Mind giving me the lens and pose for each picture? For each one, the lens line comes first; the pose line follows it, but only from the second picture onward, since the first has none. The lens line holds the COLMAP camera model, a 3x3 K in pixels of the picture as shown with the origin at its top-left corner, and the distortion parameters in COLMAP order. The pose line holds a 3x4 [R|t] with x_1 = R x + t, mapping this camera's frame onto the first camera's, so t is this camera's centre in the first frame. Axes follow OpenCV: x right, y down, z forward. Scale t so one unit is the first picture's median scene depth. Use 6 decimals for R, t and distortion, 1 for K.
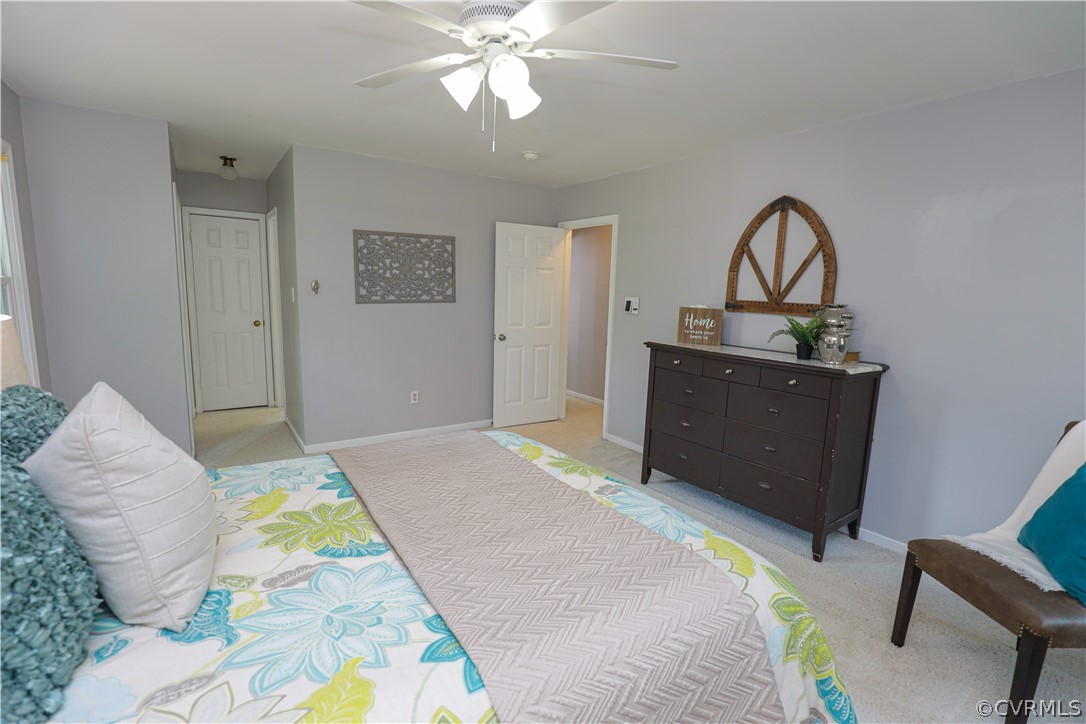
lens RADIAL K [[481.9, 0, 561.5], [0, 481.9, 360.2], [0, 0, 1]] dist [-0.031974, 0.004986]
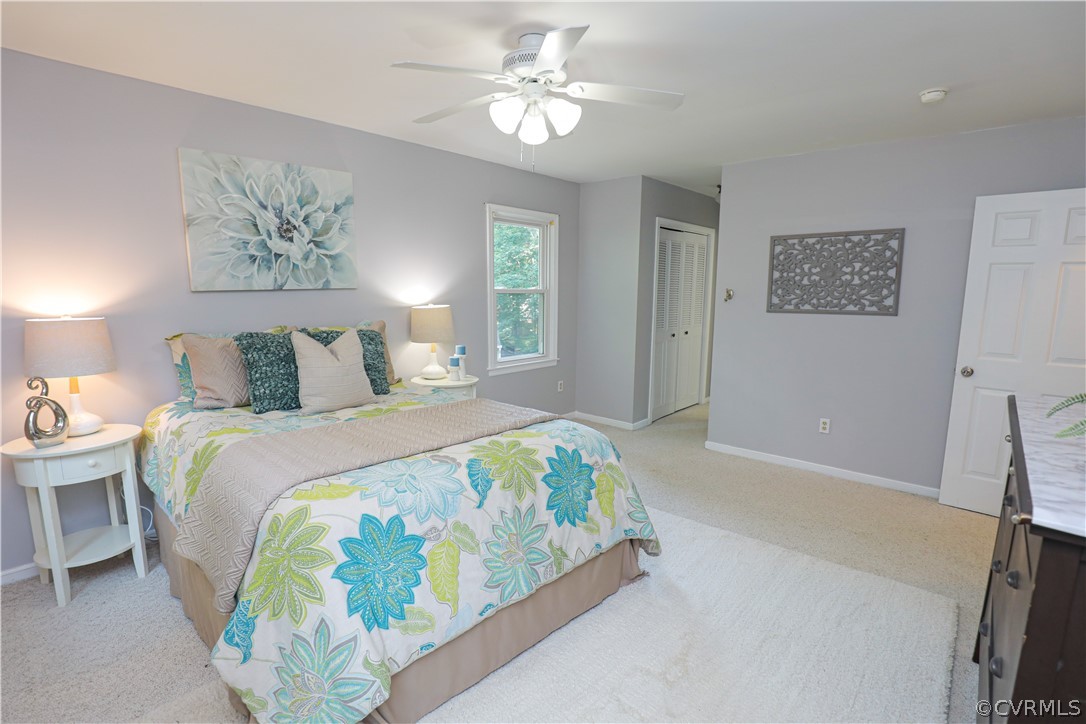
lens RADIAL K [[514.4, 0, 541.2], [0, 514.4, 365.8], [0, 0, 1]] dist [-0.038869, 0.007731]
pose [[0.219590, 0.122250, -0.967903, 0.464198], [-0.148589, 0.984734, 0.090666, -0.035743], [0.964210, 0.123911, 0.234402, 0.316908]]
